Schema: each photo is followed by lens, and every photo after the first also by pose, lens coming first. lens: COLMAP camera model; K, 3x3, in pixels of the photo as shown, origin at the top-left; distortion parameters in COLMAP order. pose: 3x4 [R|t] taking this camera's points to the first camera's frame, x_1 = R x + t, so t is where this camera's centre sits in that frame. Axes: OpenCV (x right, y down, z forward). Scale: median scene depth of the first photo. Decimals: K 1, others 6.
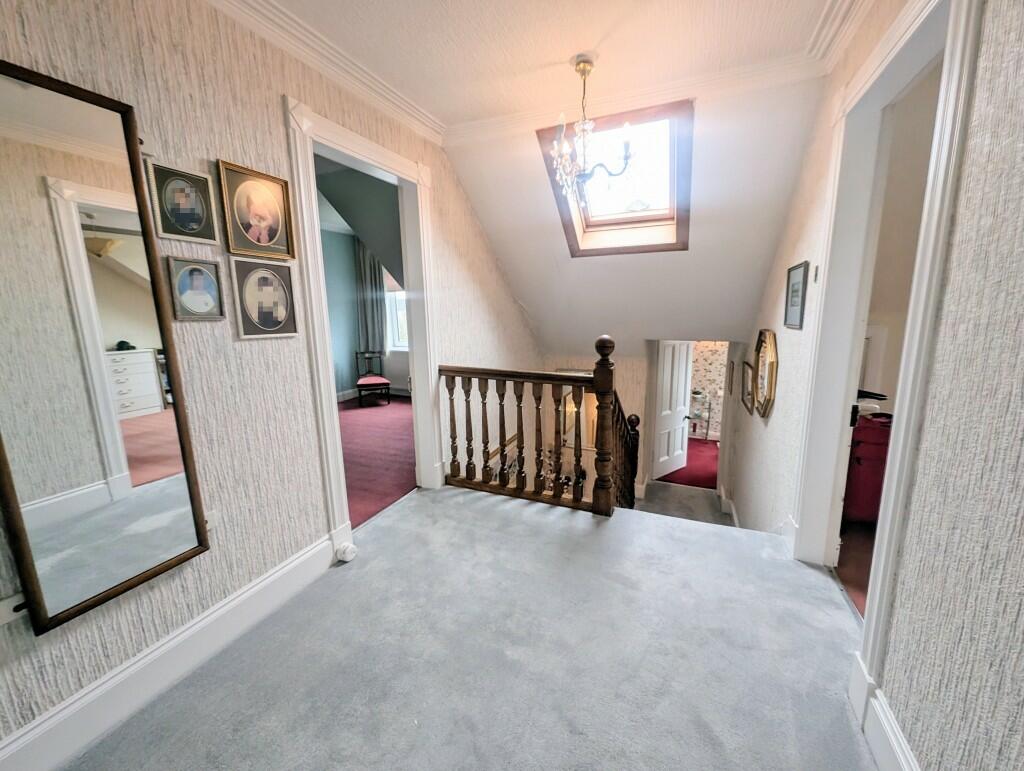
lens RADIAL K [[418.8, 0, 509.4], [0, 418.8, 383.9], [0, 0, 1]] dist [0.000219, 0.000077]
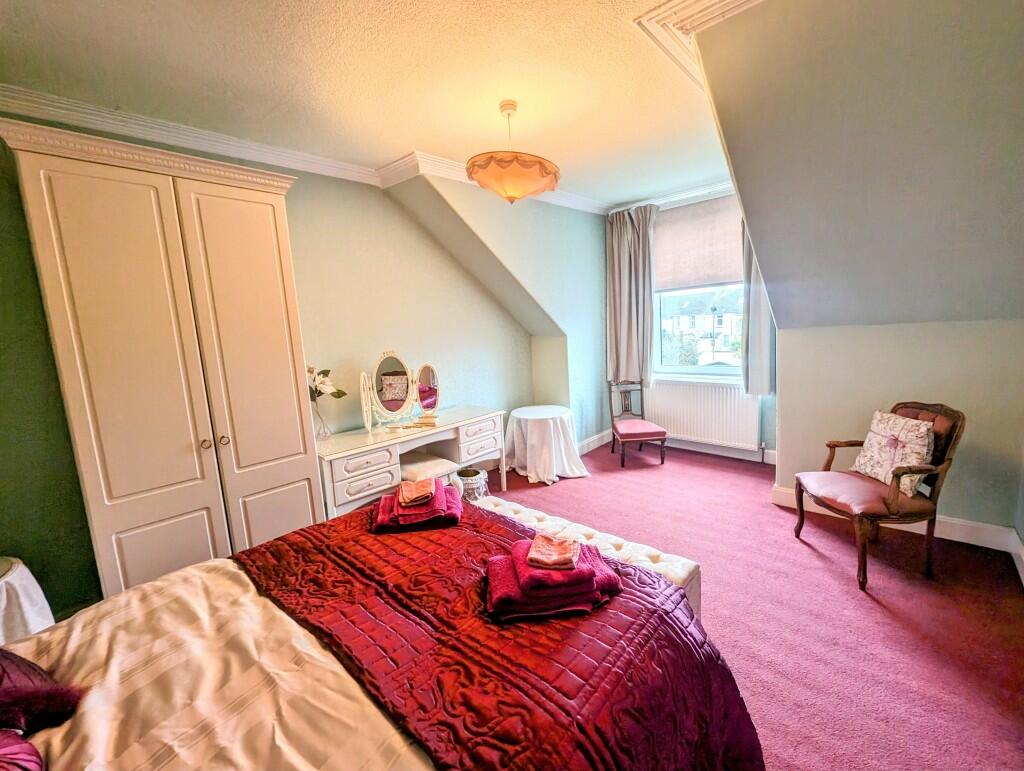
lens RADIAL K [[418.8, 0, 509.4], [0, 418.8, 383.9], [0, 0, 1]] dist [0.000219, 0.000077]
pose [[0.936636, 0.001163, -0.350302, -0.273949], [-0.014758, 0.999238, -0.036144, -0.046328], [0.349992, 0.039024, 0.935939, 0.292698]]
